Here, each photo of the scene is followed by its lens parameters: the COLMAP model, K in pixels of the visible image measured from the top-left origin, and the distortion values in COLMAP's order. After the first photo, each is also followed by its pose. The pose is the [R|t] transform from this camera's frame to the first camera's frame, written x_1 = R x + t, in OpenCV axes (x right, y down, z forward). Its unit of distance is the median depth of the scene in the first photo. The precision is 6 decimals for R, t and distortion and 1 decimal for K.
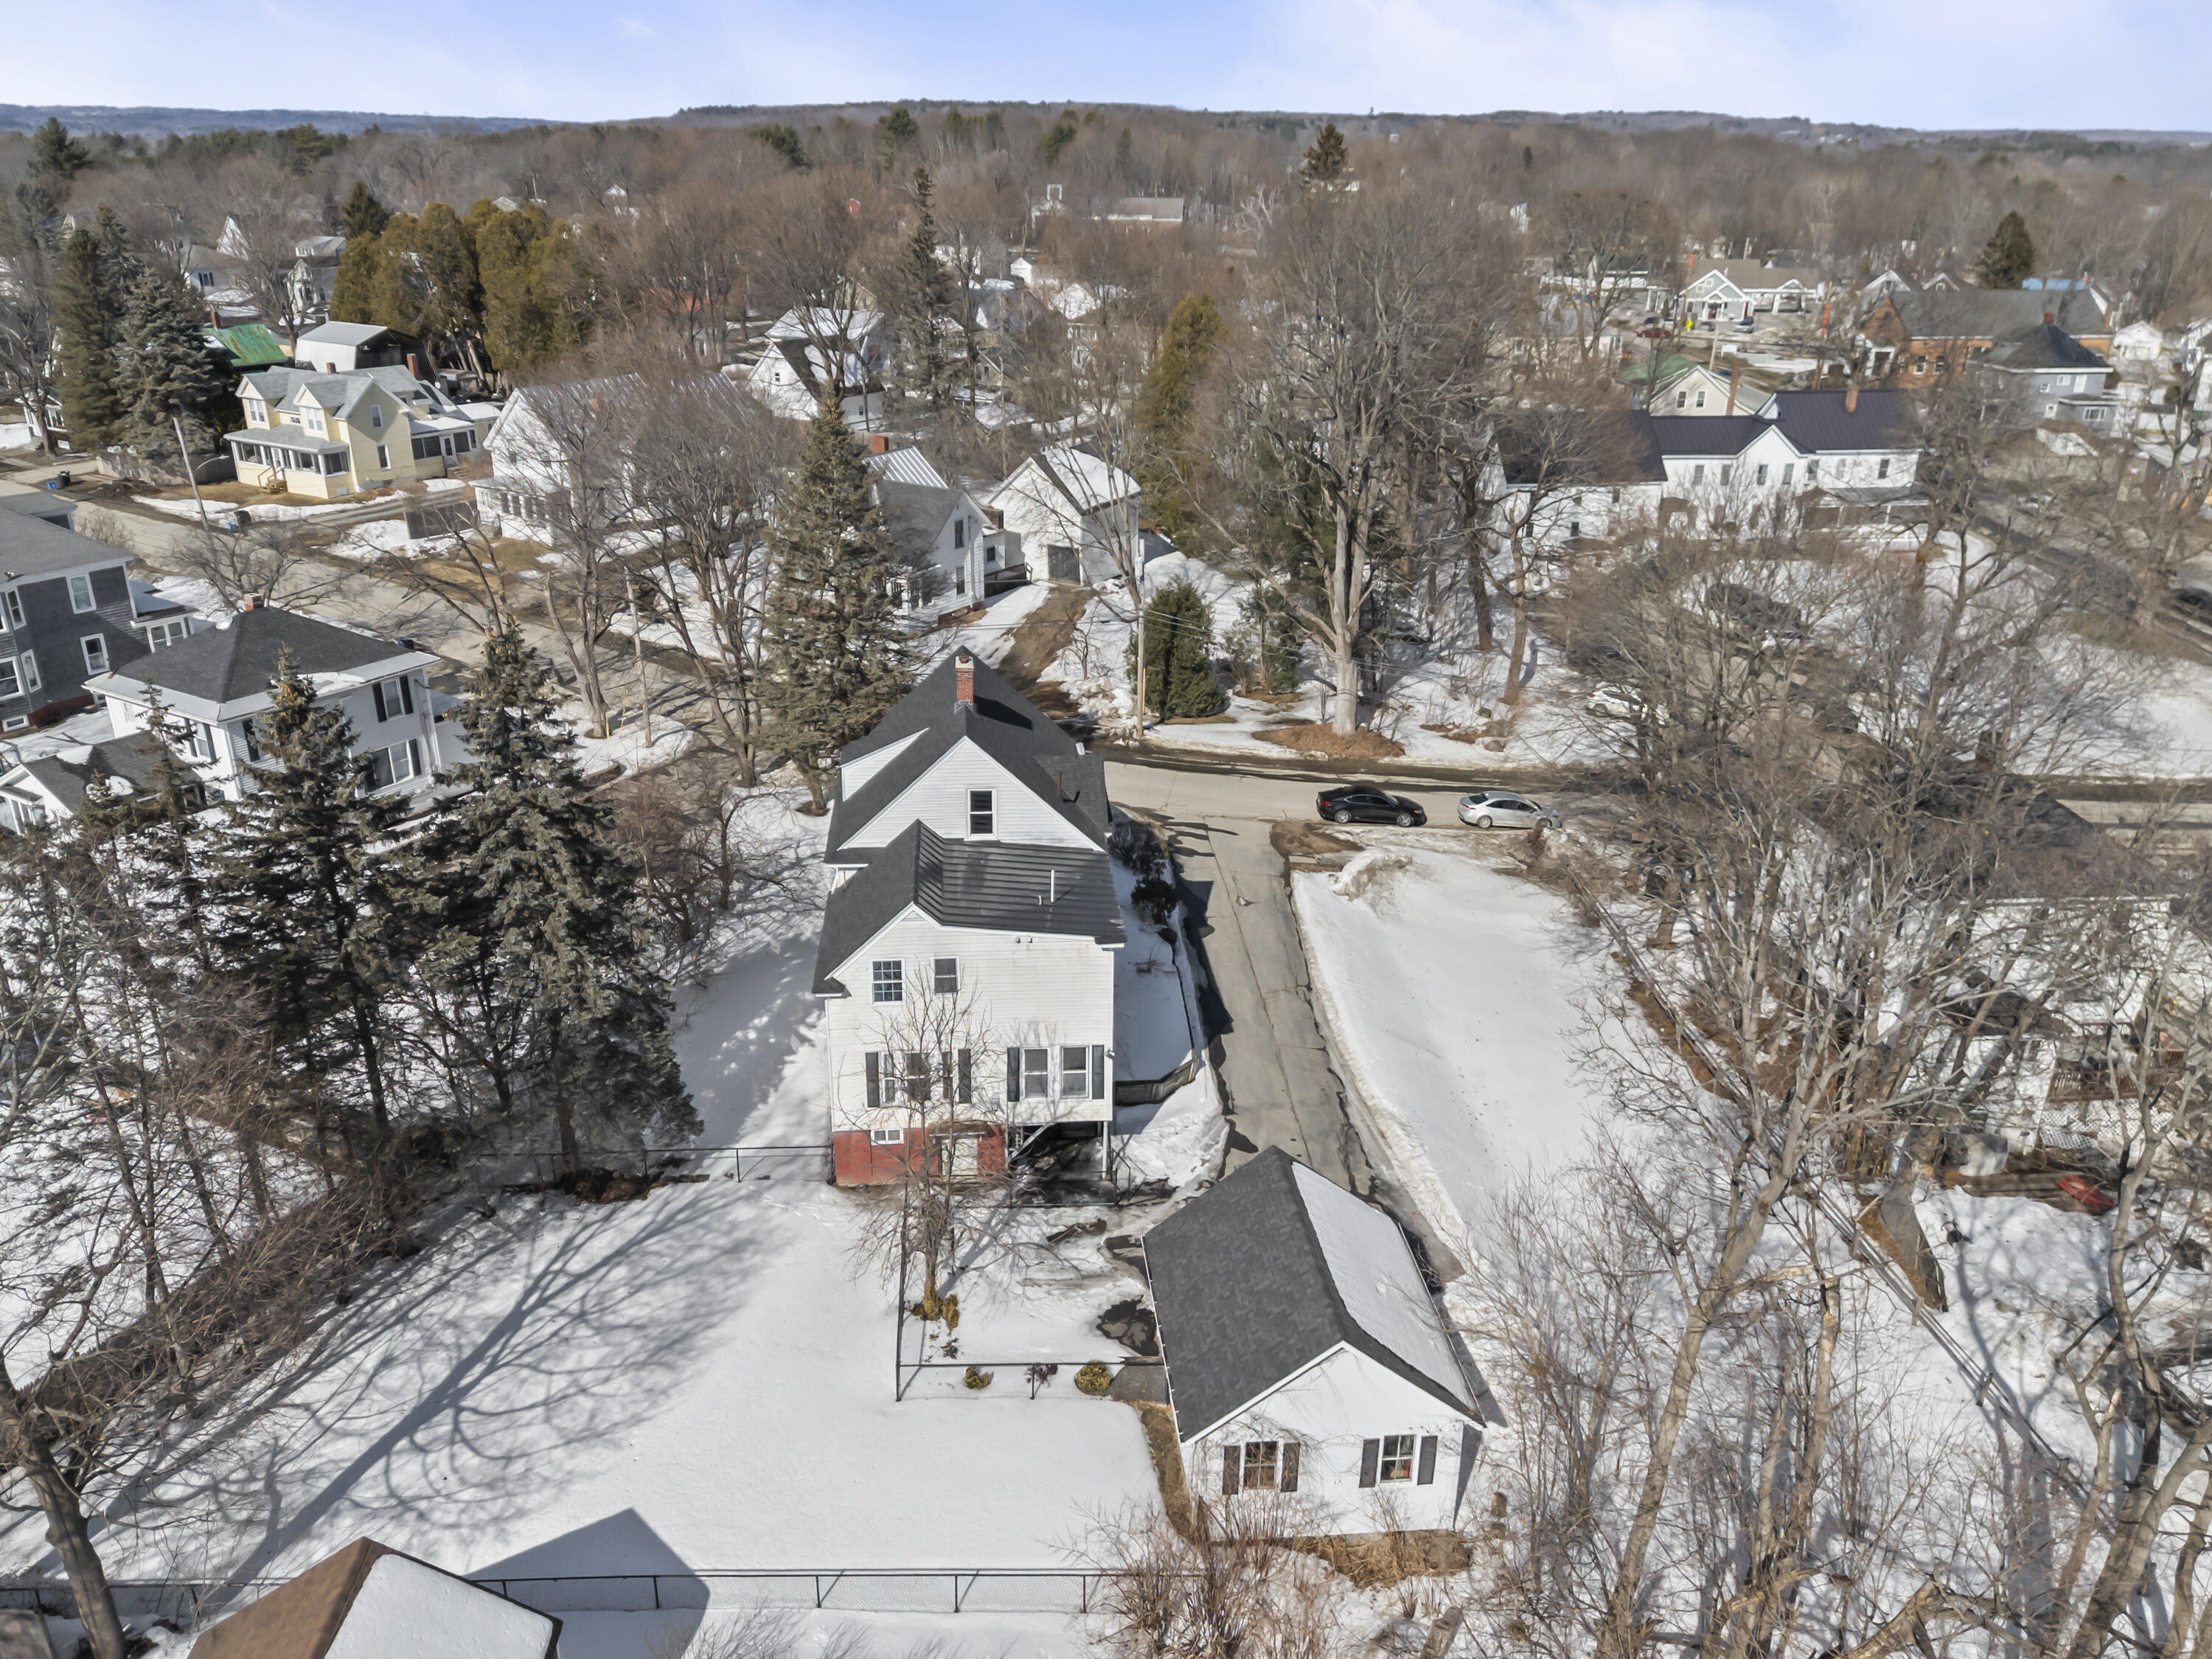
lens RADIAL K [[1616.5, 0, 1113.2], [0, 1616.5, 837.2], [0, 0, 1]] dist [0.081490, -0.057328]
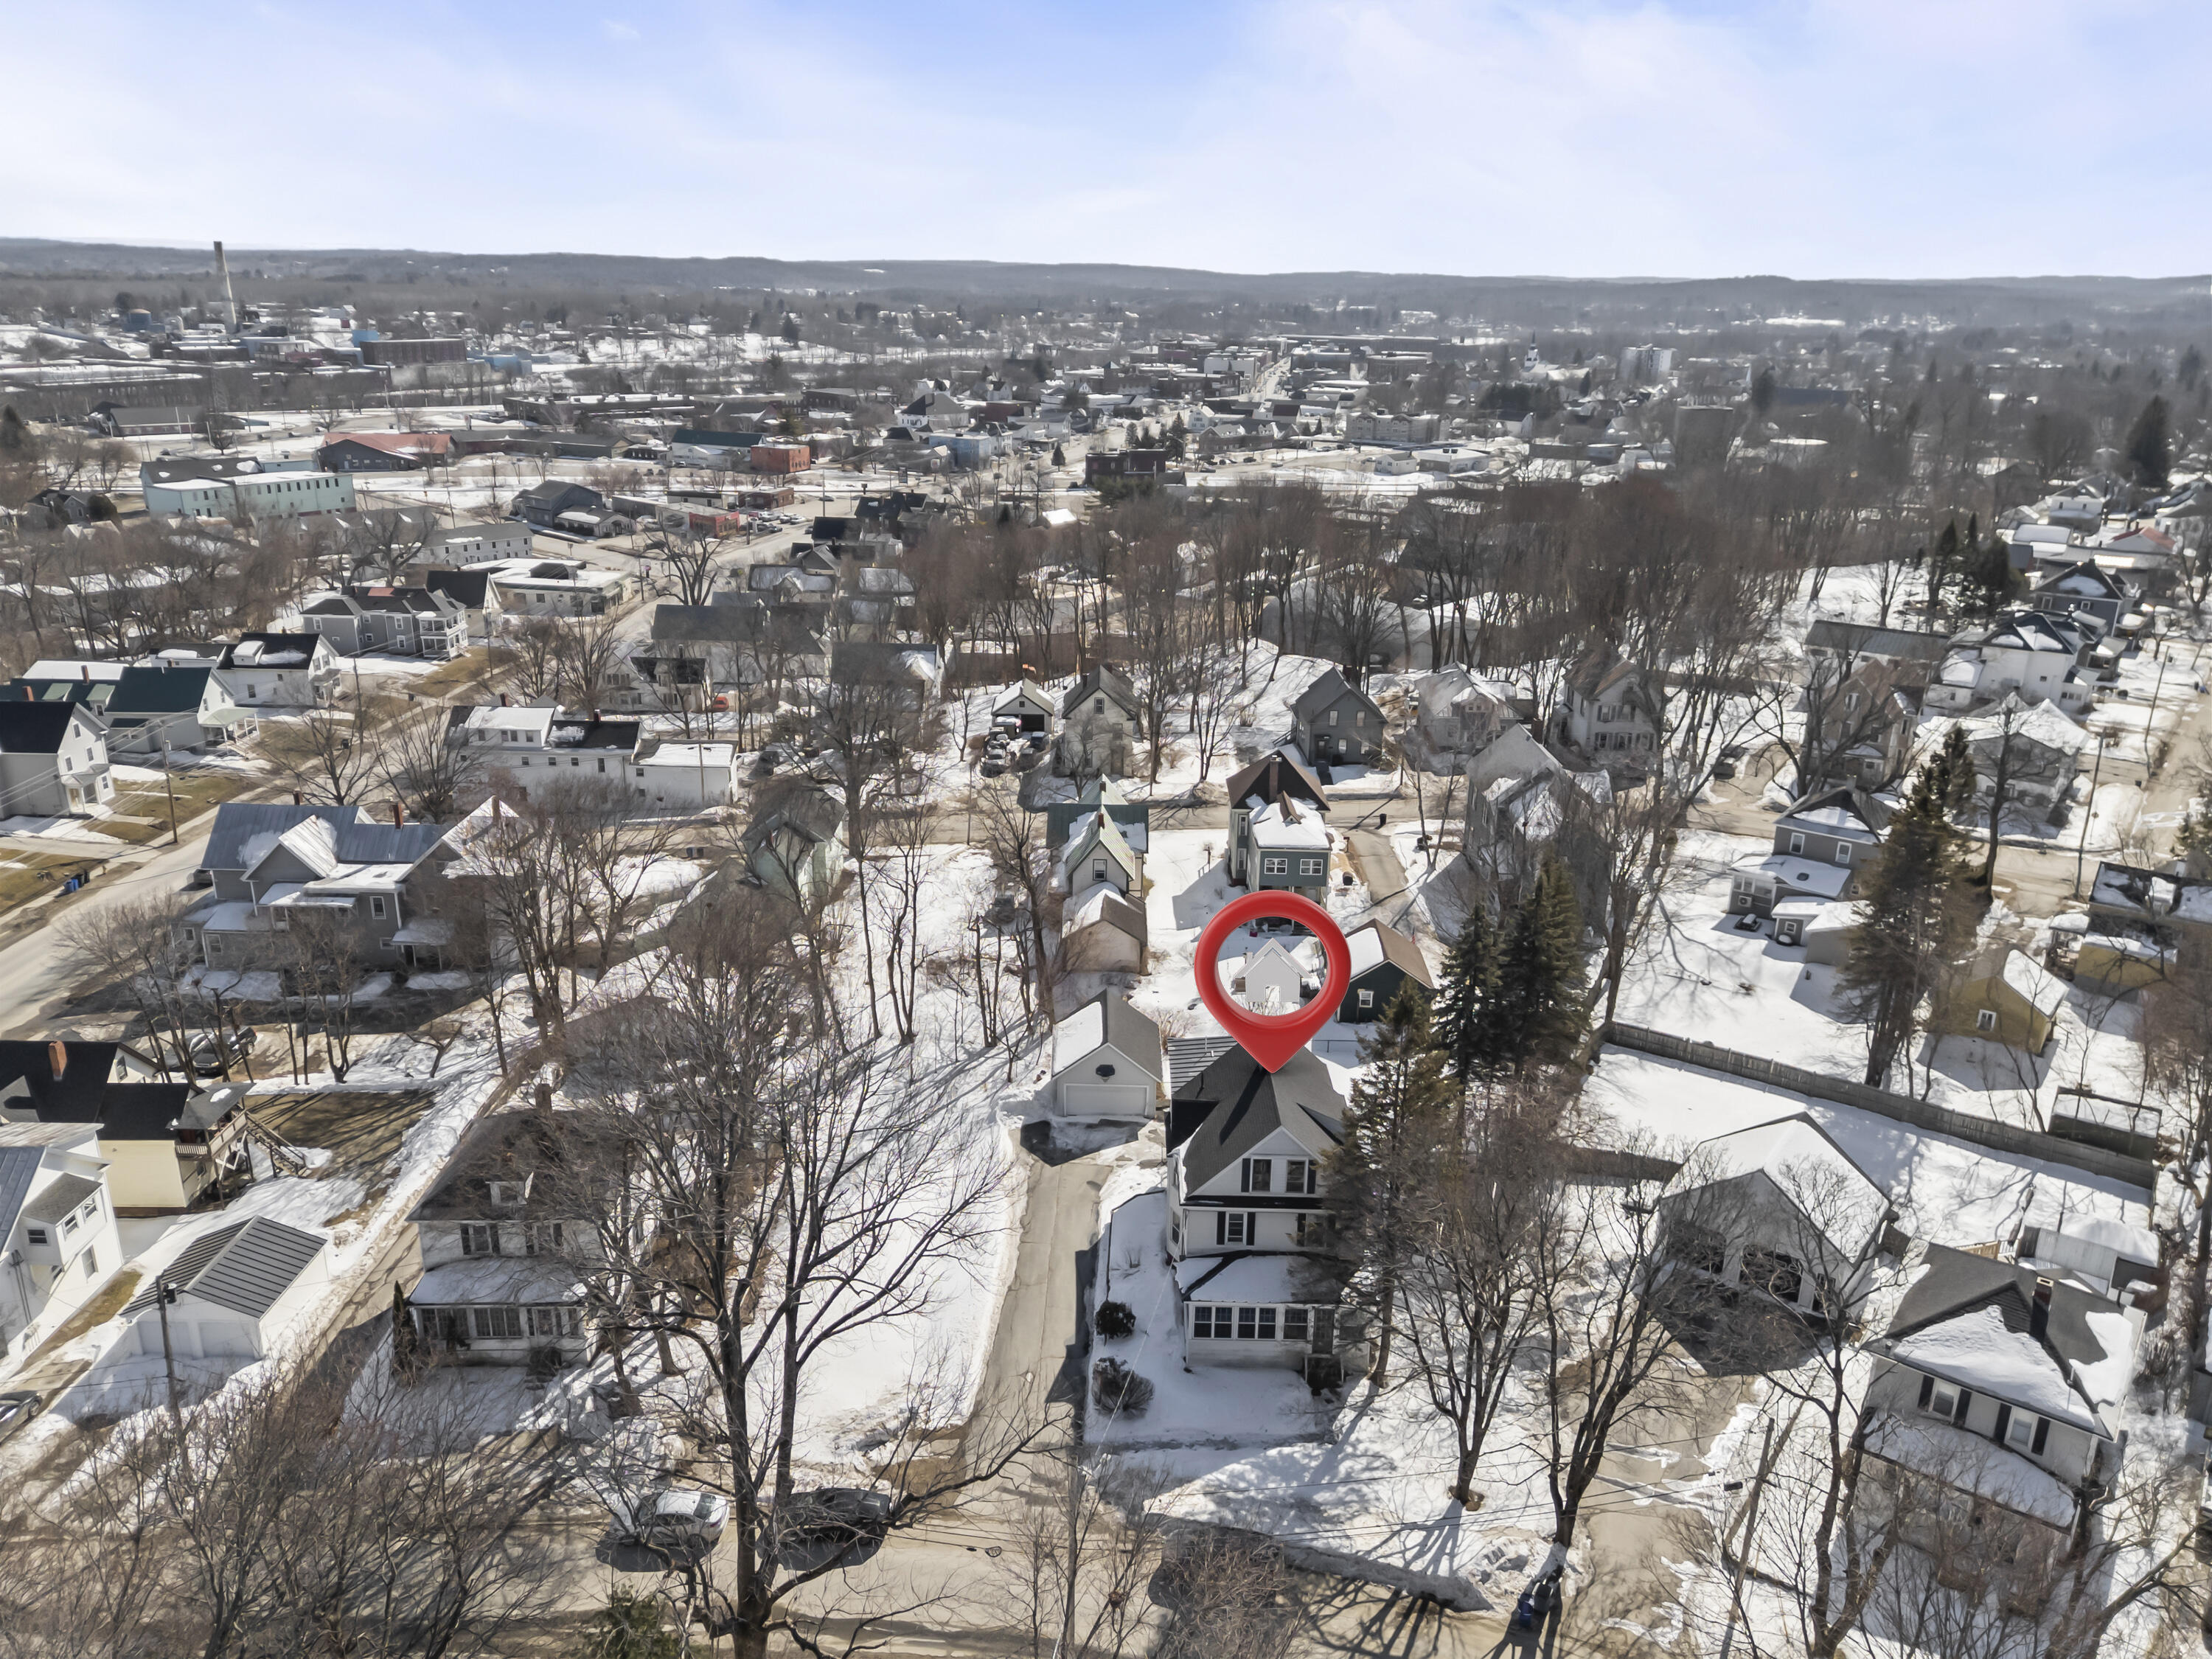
lens RADIAL K [[1564.6, 0, 1103.6], [0, 1564.6, 903.5], [0, 0, 1]] dist [0.042742, -0.021931]
pose [[-0.995455, -0.047148, 0.082746, -0.057407], [0.020268, 0.744071, 0.667793, -1.146737], [-0.093054, 0.666435, -0.739734, 1.933554]]
